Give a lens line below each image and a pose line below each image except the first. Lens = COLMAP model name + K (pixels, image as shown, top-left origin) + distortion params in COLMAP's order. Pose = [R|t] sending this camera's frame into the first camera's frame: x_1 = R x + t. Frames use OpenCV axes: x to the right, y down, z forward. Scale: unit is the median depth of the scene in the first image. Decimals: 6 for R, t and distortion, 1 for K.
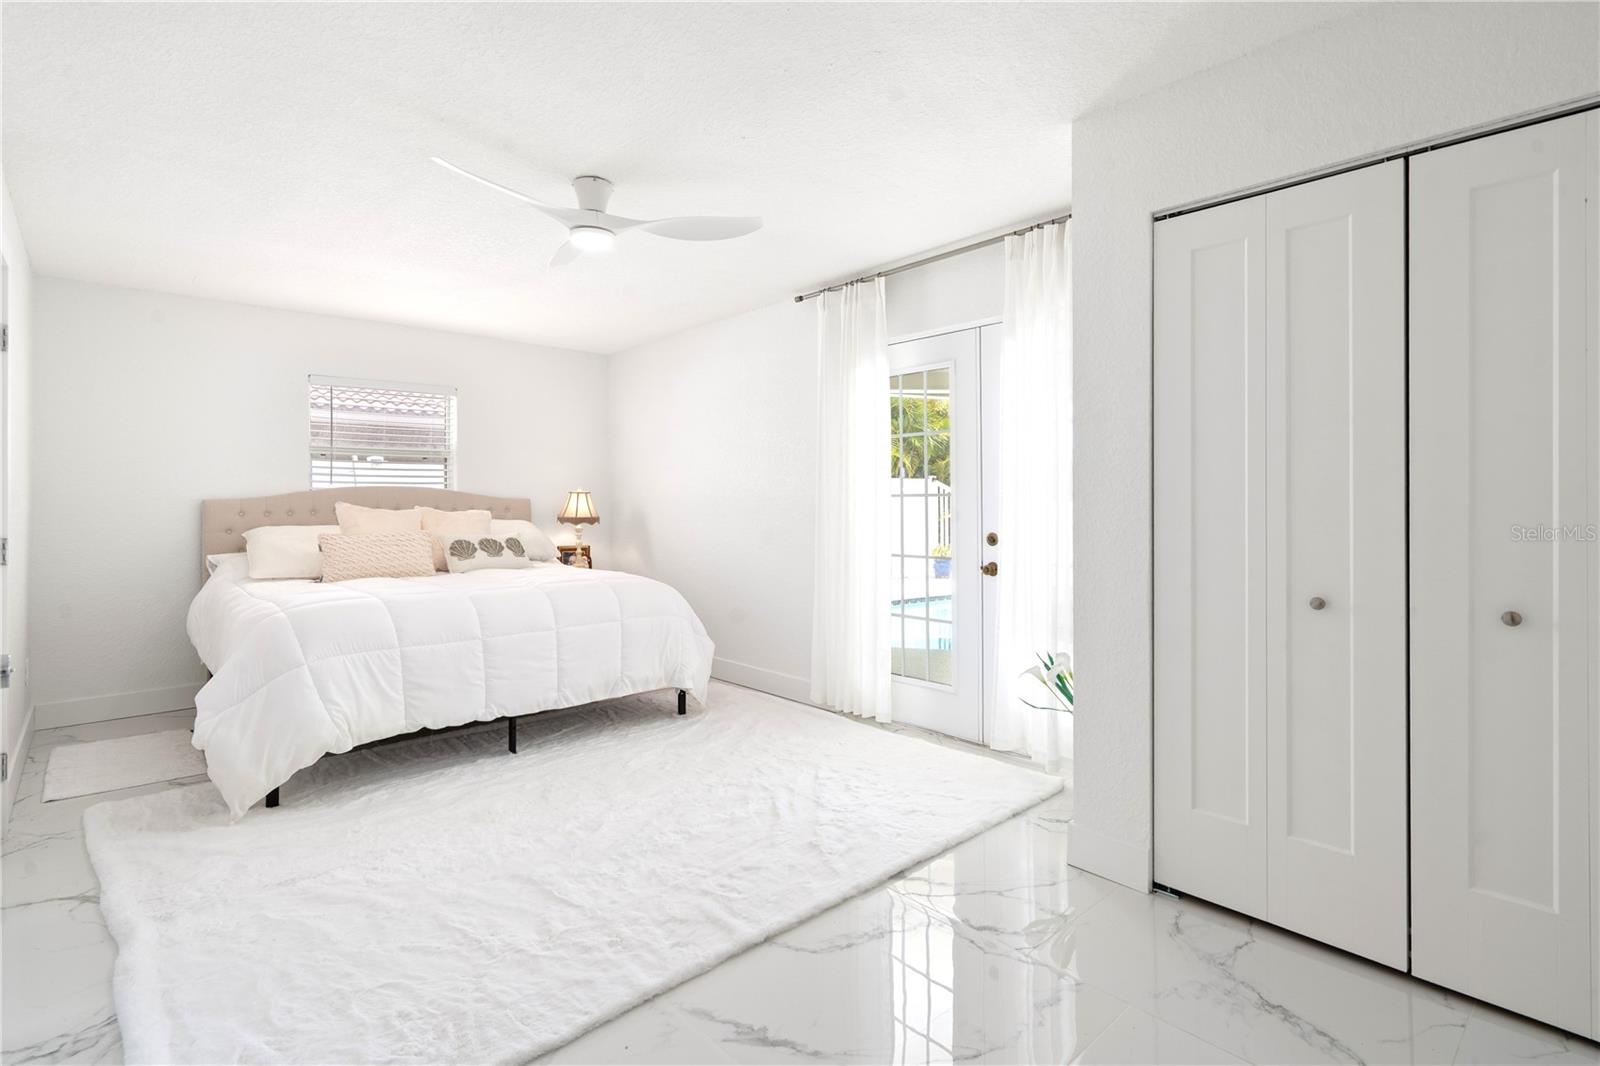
lens RADIAL K [[759.8, 0, 792.5], [0, 759.8, 504.1], [0, 0, 1]] dist [-0.000625, -0.000001]
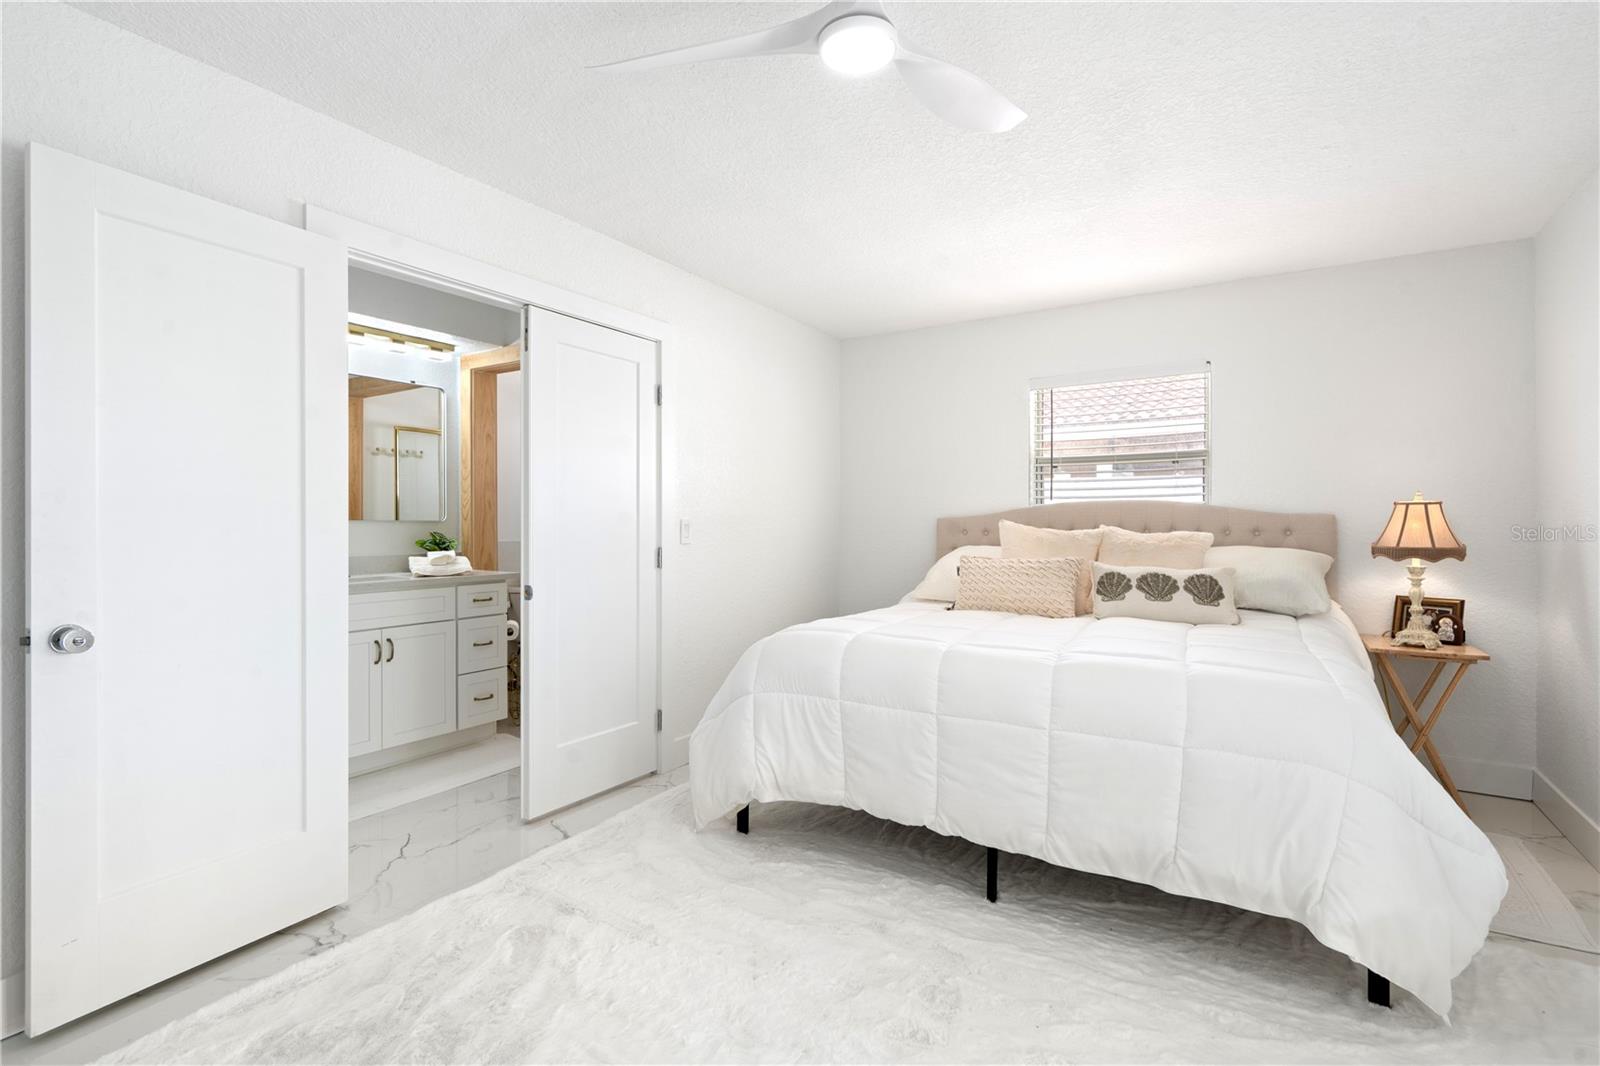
lens RADIAL K [[751.1, 0, 785.4], [0, 751.1, 527.1], [0, 0, 1]] dist [-0.002431, 0.000526]
pose [[0.261512, 0.008094, -0.965166, 0.198574], [-0.002152, 0.999967, 0.007803, -0.001172], [0.965198, 0.000036, 0.261521, 0.609027]]
